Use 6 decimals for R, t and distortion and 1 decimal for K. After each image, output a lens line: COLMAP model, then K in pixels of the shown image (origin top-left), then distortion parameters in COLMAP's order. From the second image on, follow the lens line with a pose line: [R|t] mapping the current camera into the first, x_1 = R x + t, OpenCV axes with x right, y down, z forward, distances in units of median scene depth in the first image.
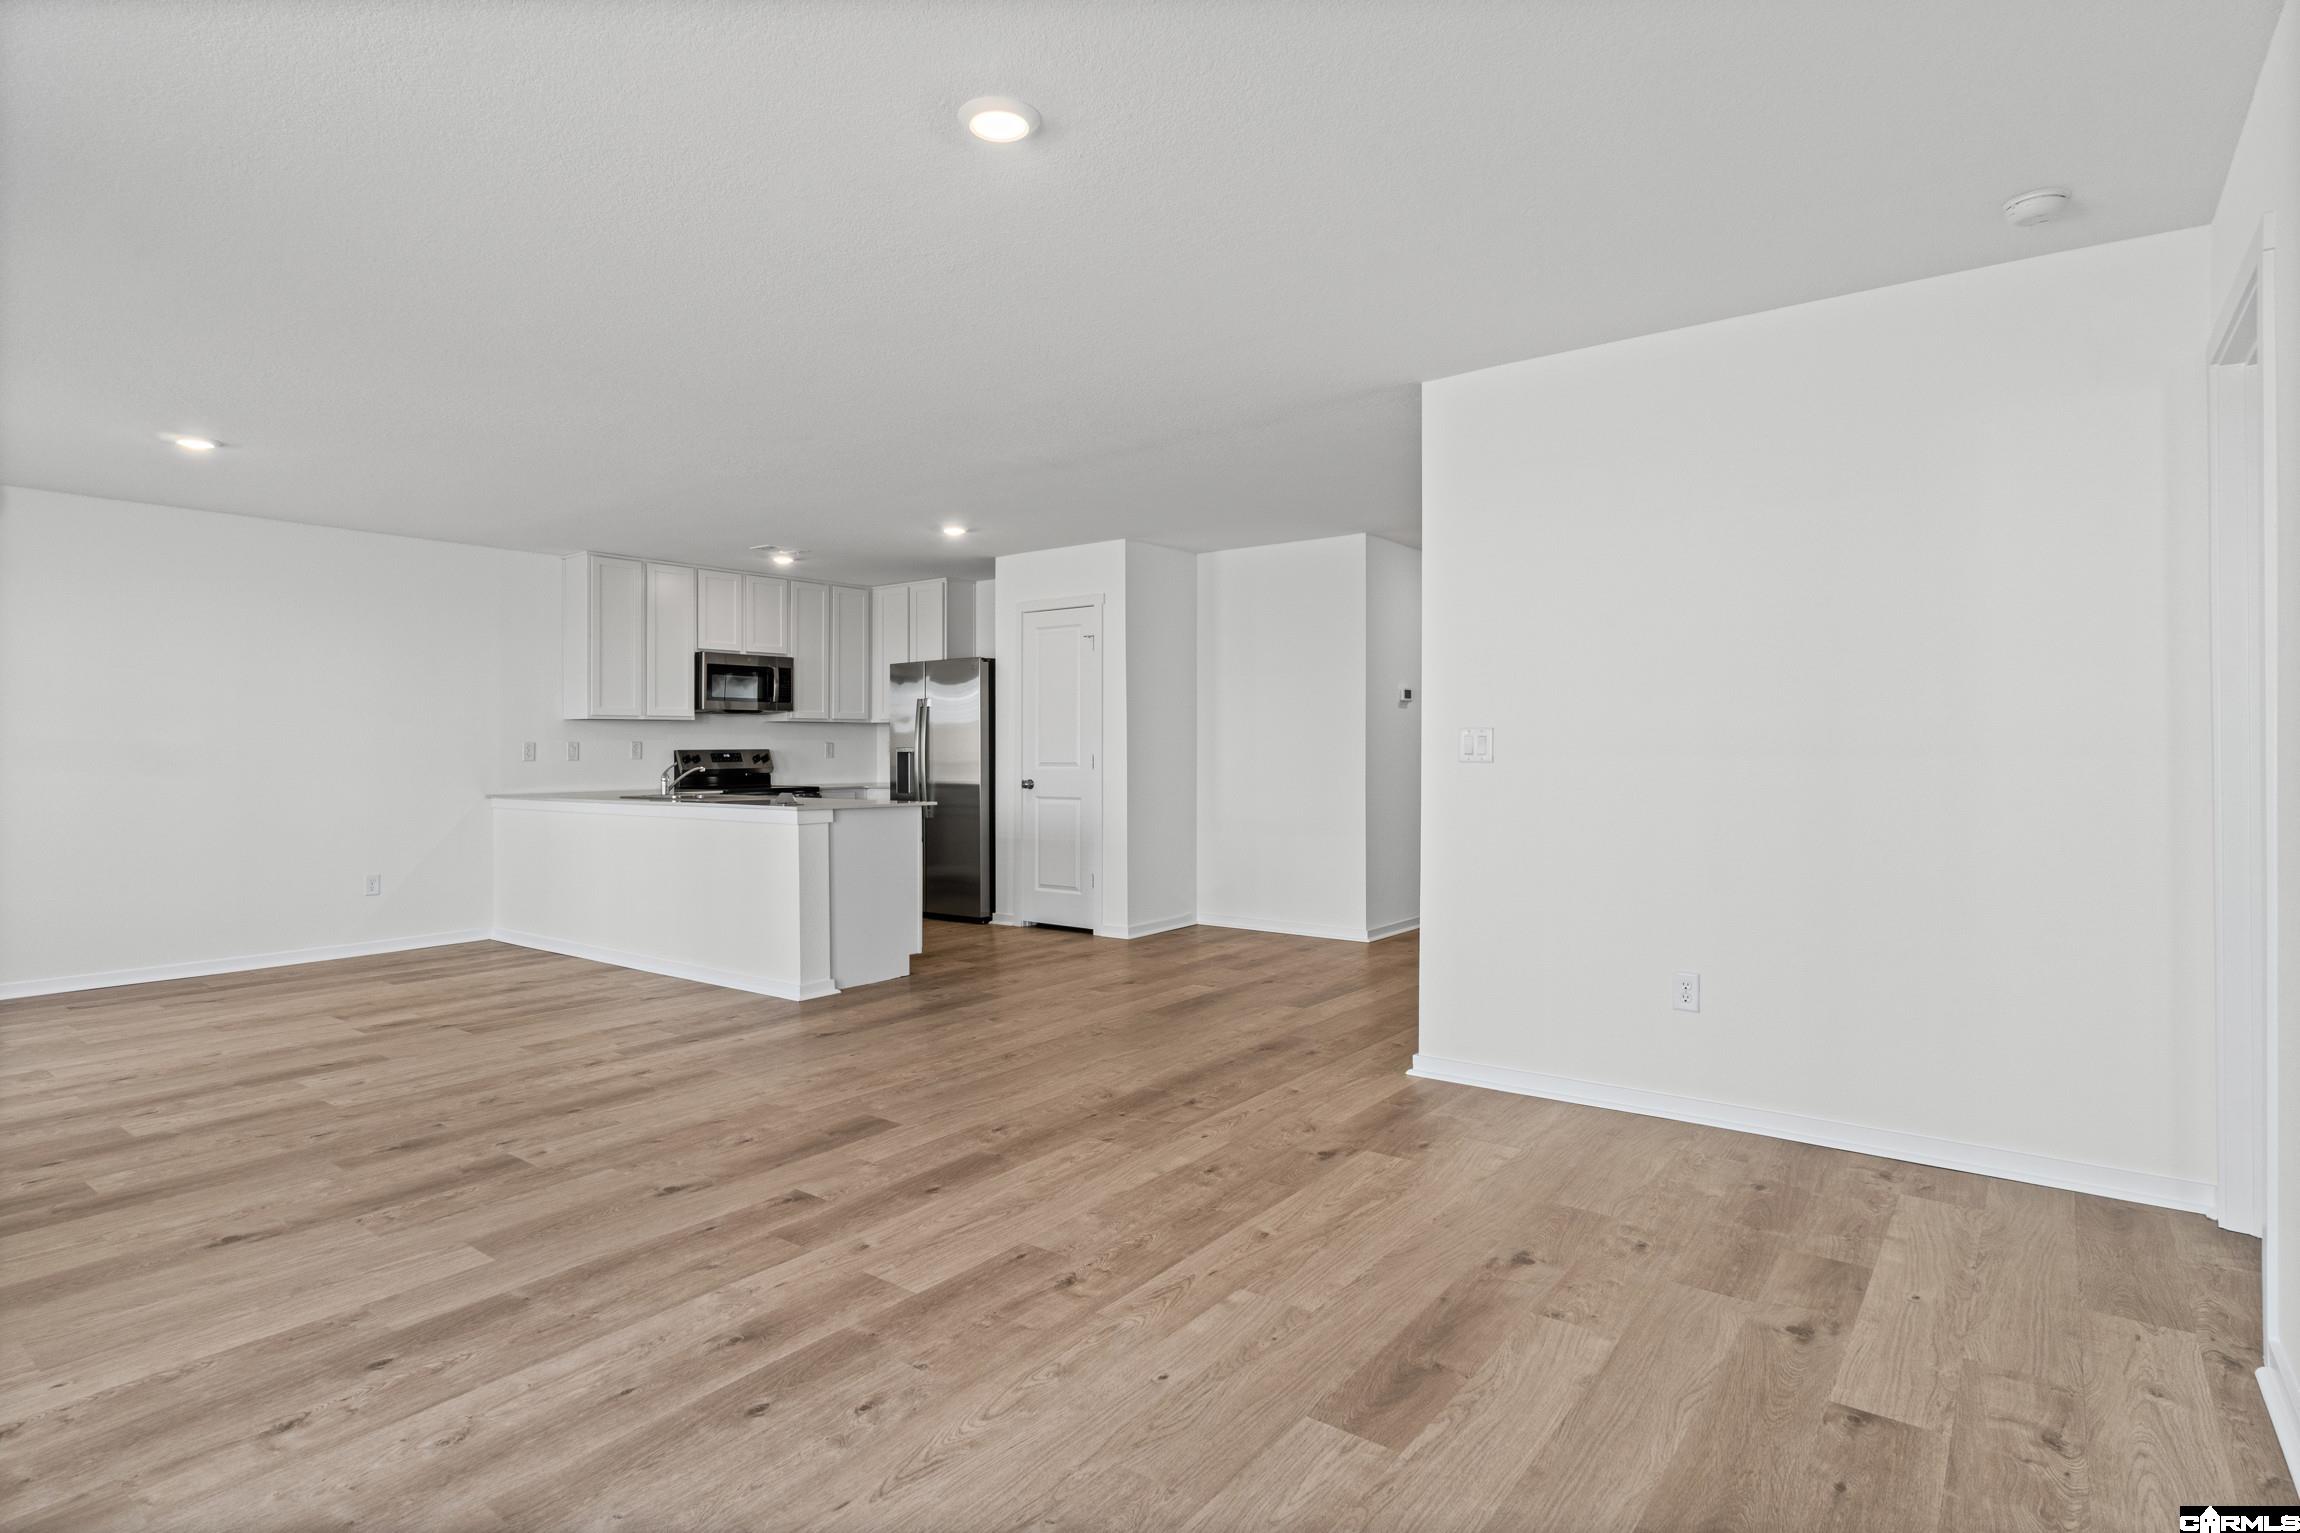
lens RADIAL K [[1185.9, 0, 1120.4], [0, 1185.9, 709.1], [0, 0, 1]] dist [-0.001743, -0.000322]
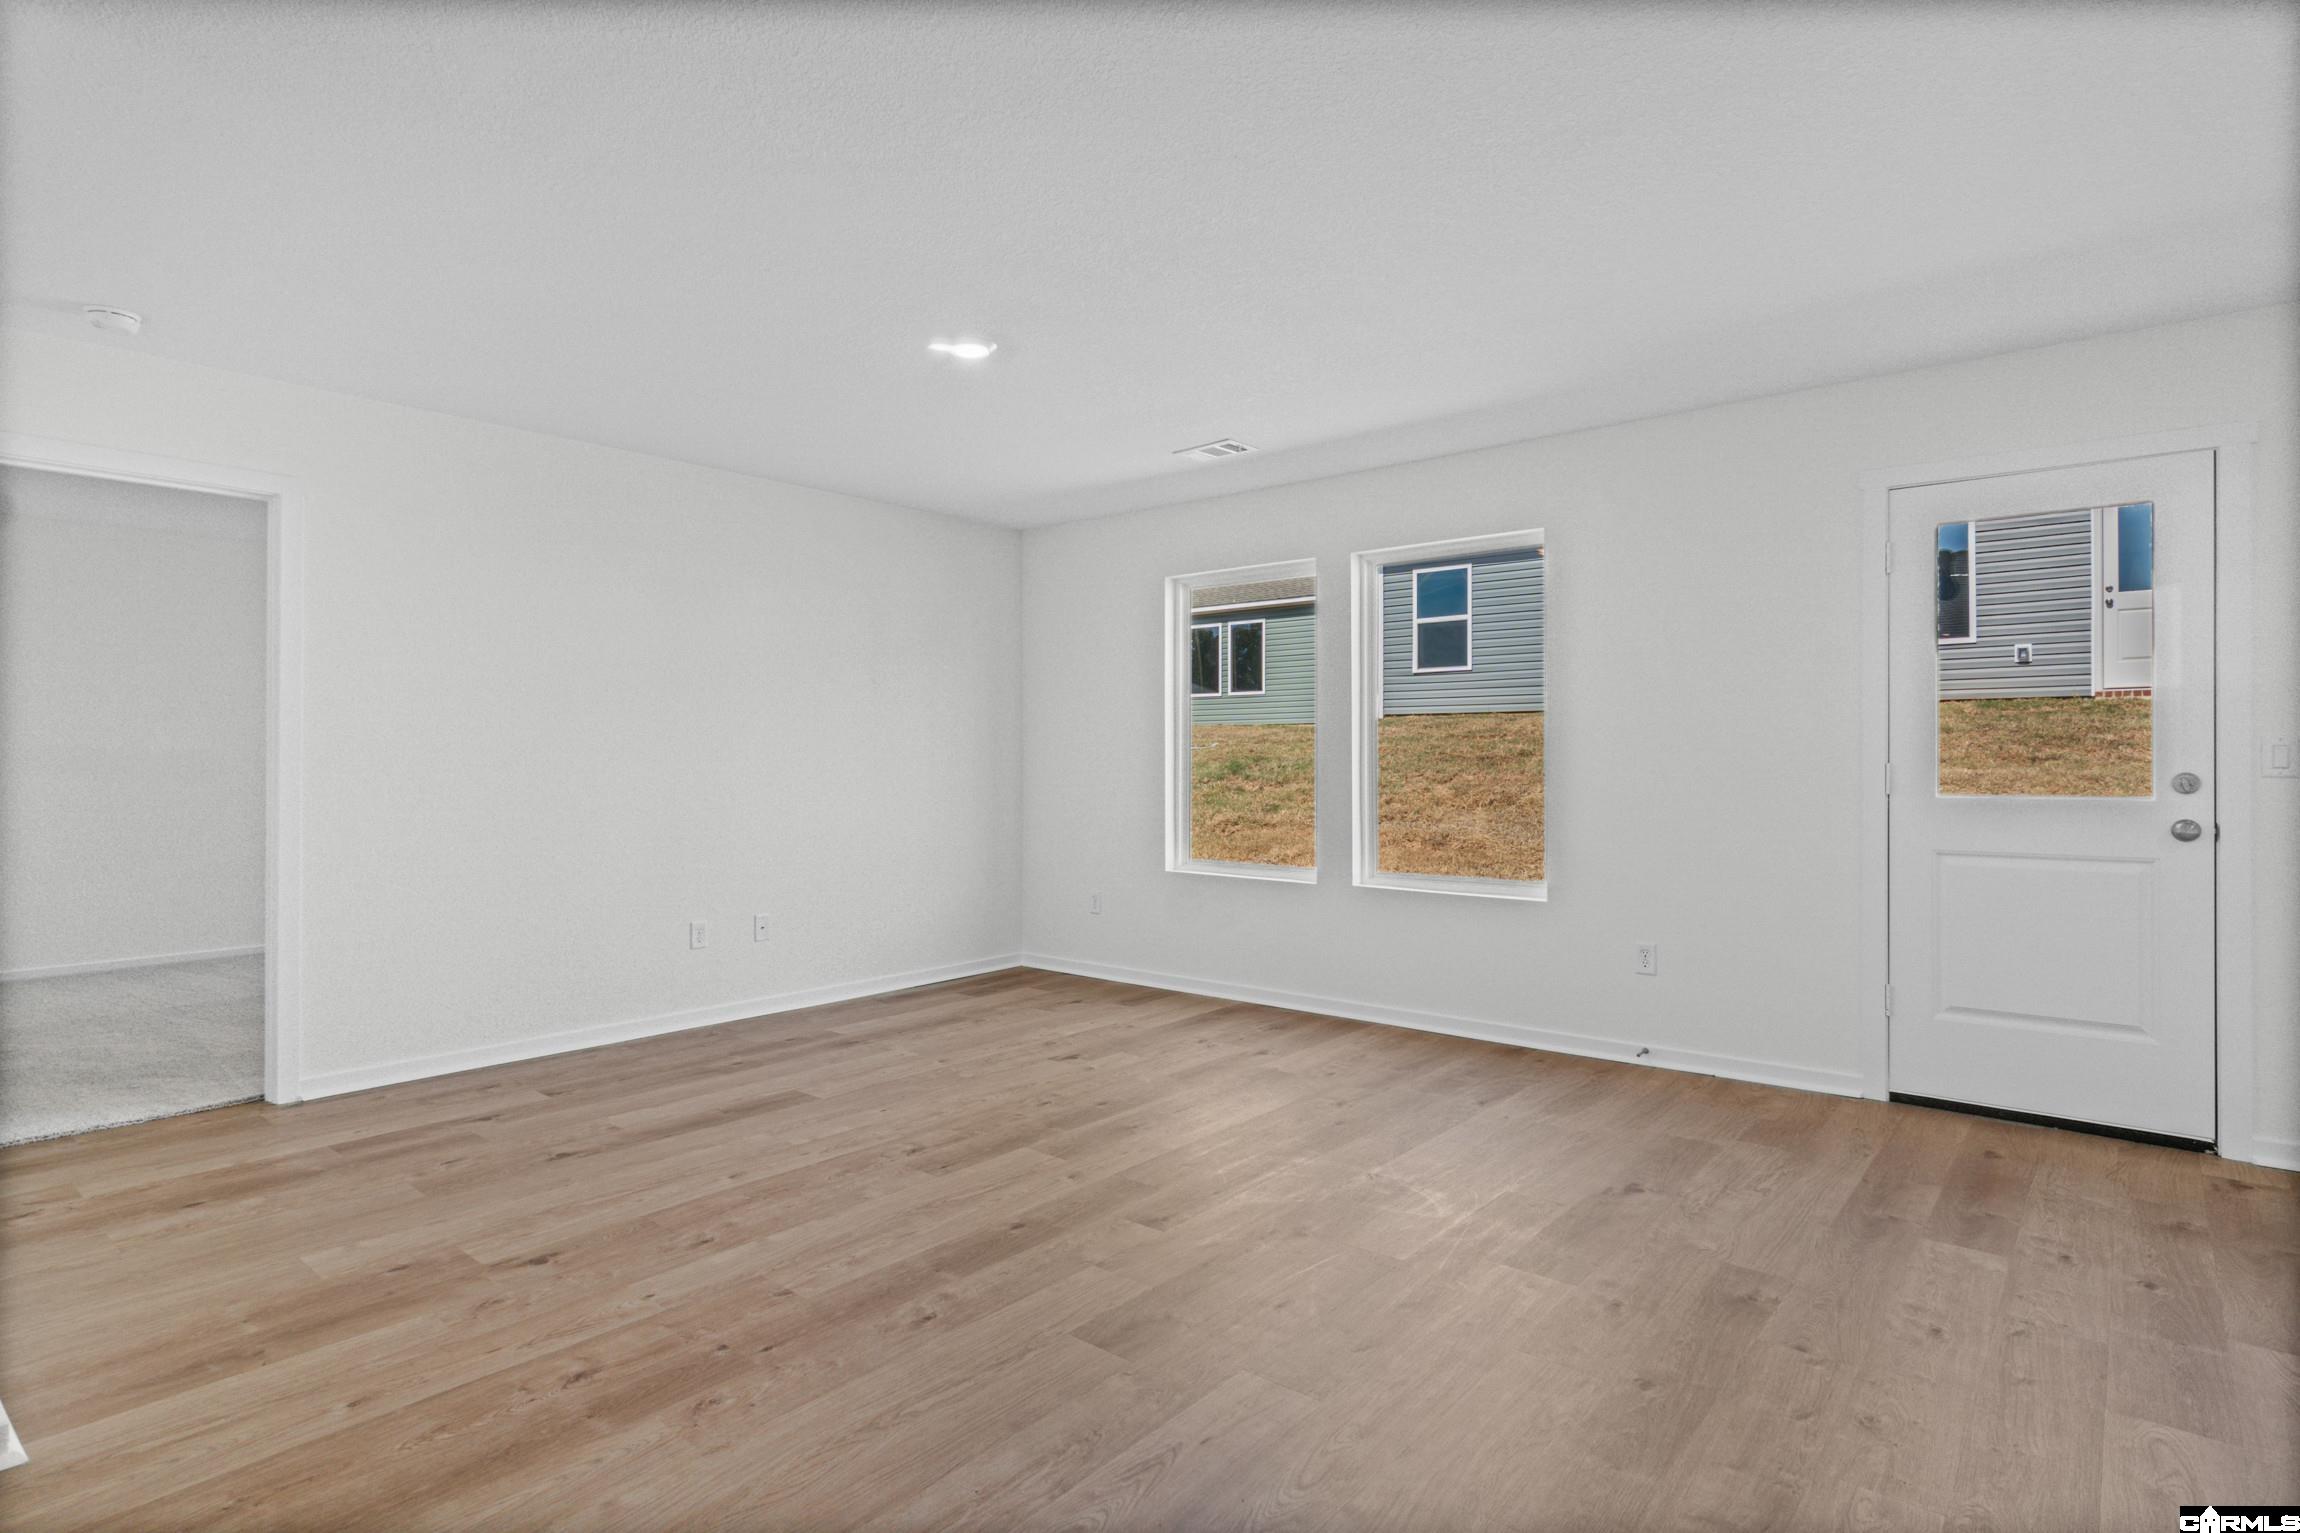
lens RADIAL K [[1185.9, 0, 1119.0], [0, 1185.9, 751.6], [0, 0, 1]] dist [-0.001743, -0.000322]
pose [[-0.998706, 0.007833, 0.050258, -0.233490], [0.005836, 0.999193, -0.039741, 0.053093], [-0.050529, -0.039396, -0.997945, 1.575437]]
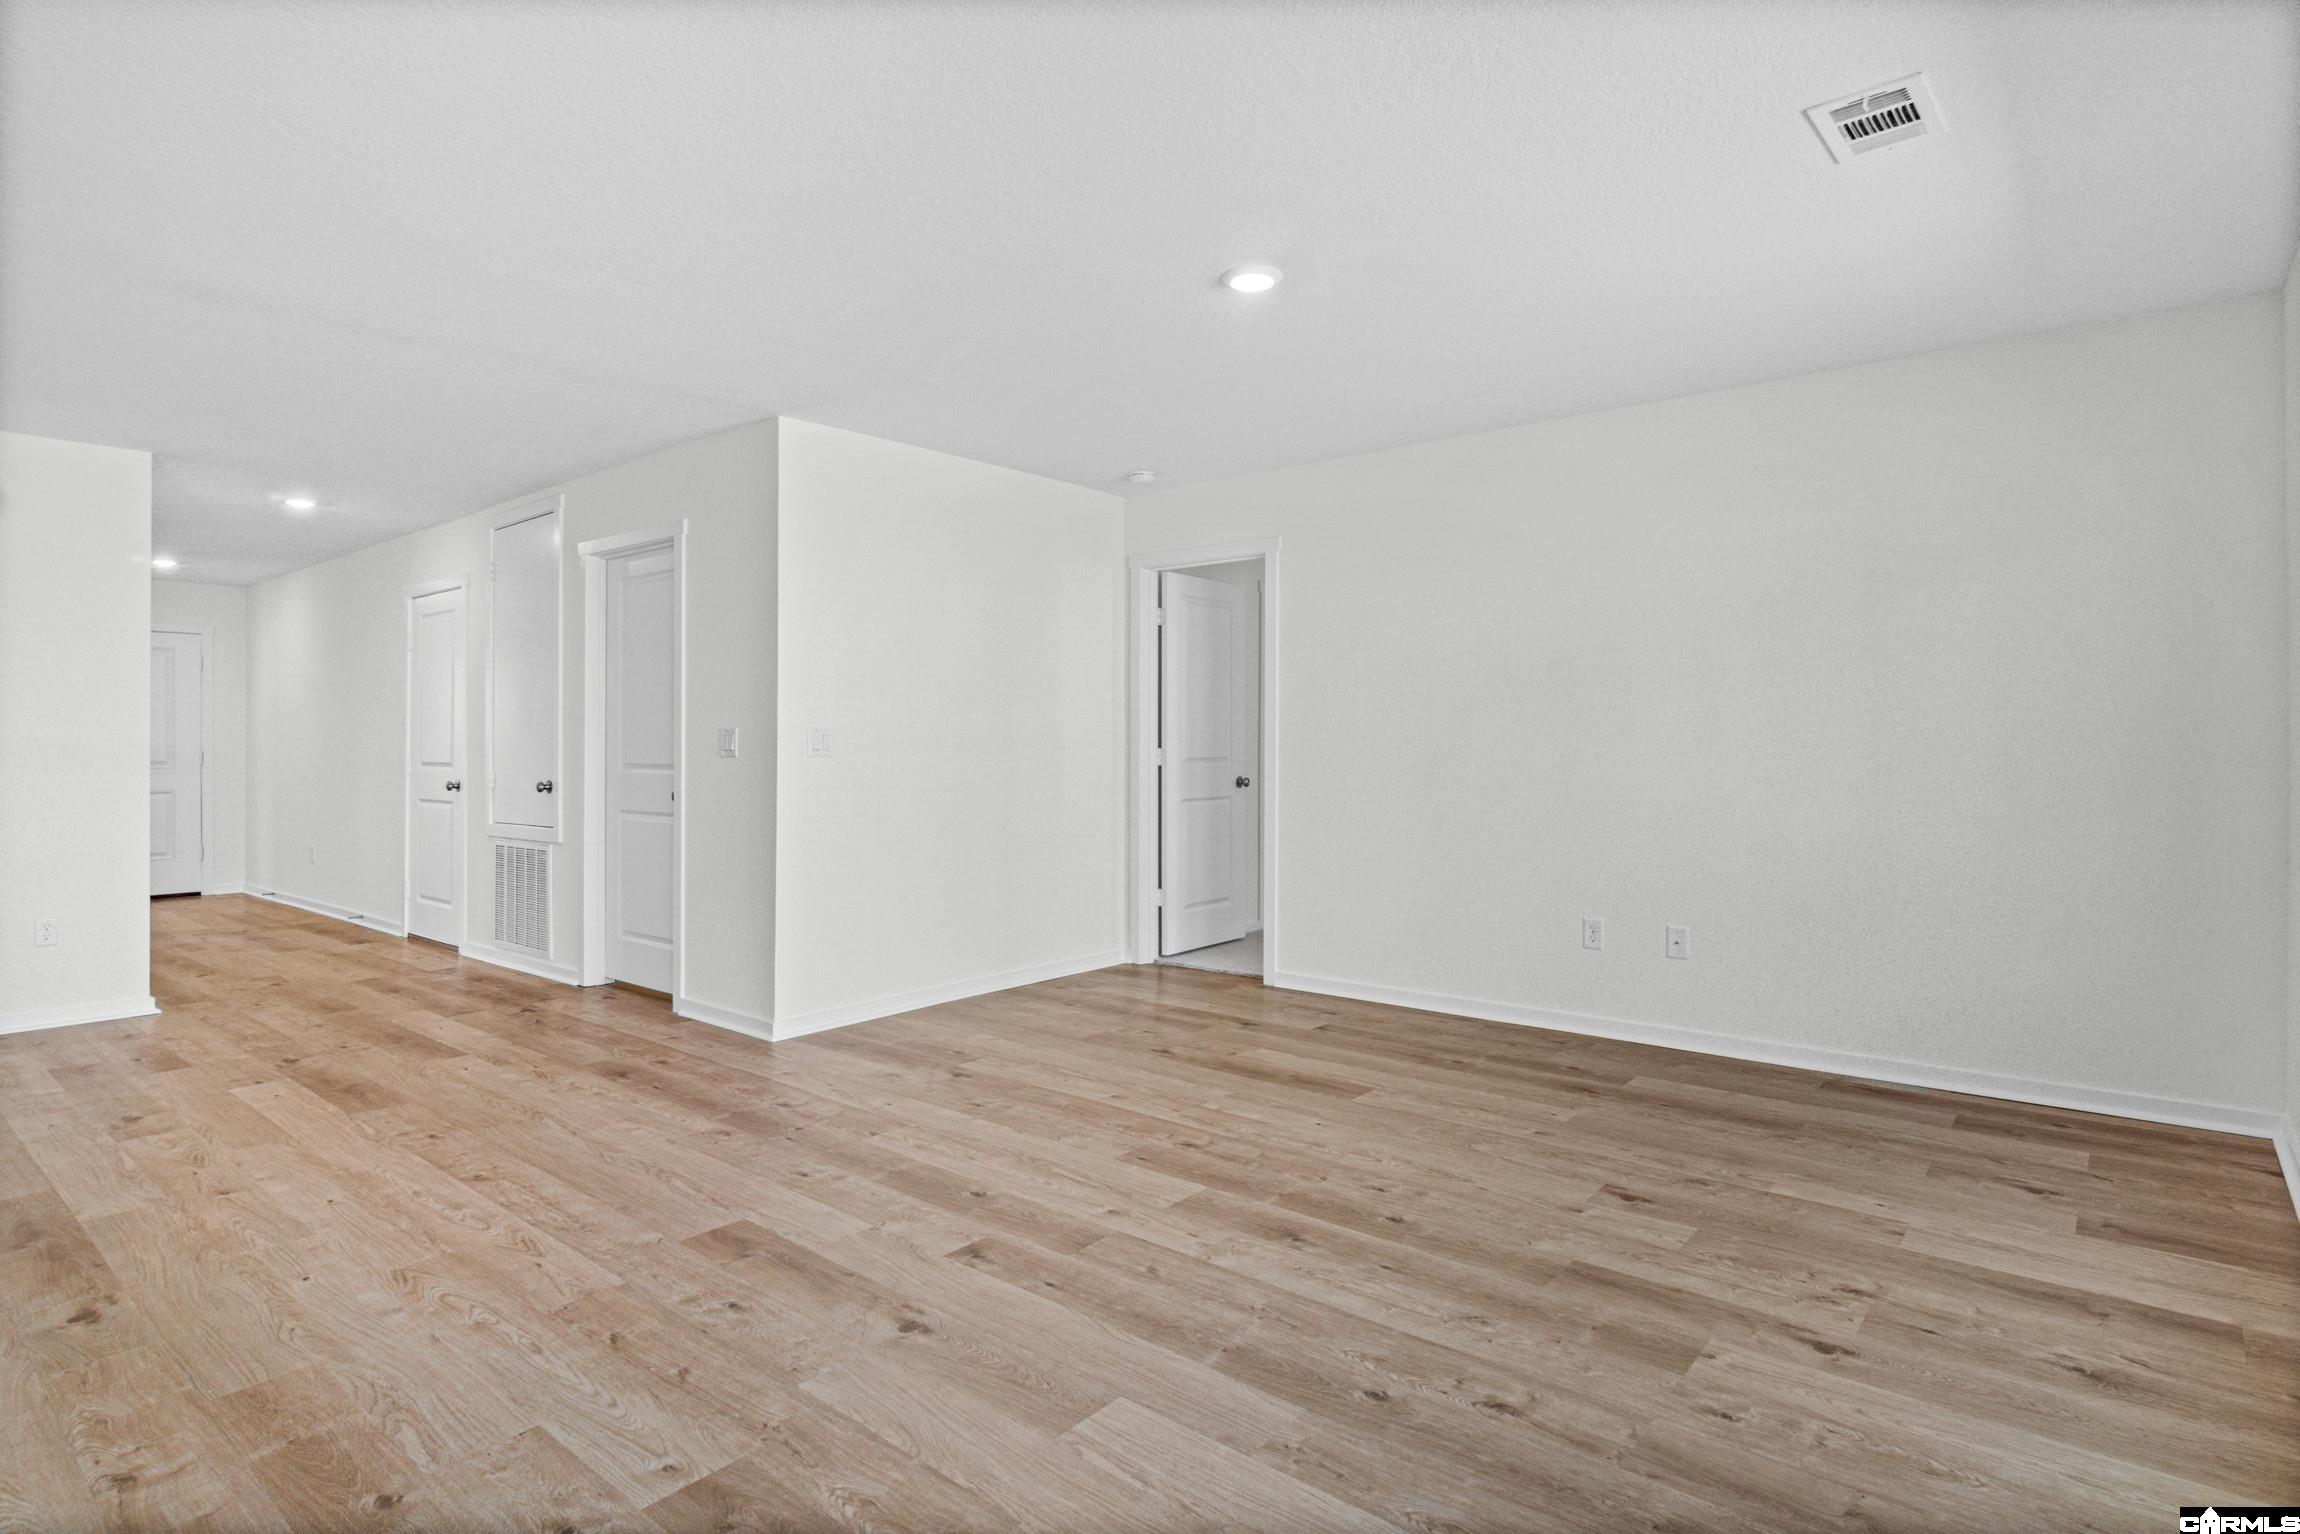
lens RADIAL K [[1185.9, 0, 1133.9], [0, 1185.9, 723.7], [0, 0, 1]] dist [-0.001743, -0.000322]
pose [[0.041930, 0.018982, 0.998940, -0.919020], [-0.028264, 0.999442, -0.017805, 0.024818], [-0.998721, -0.027488, 0.042443, 0.677294]]
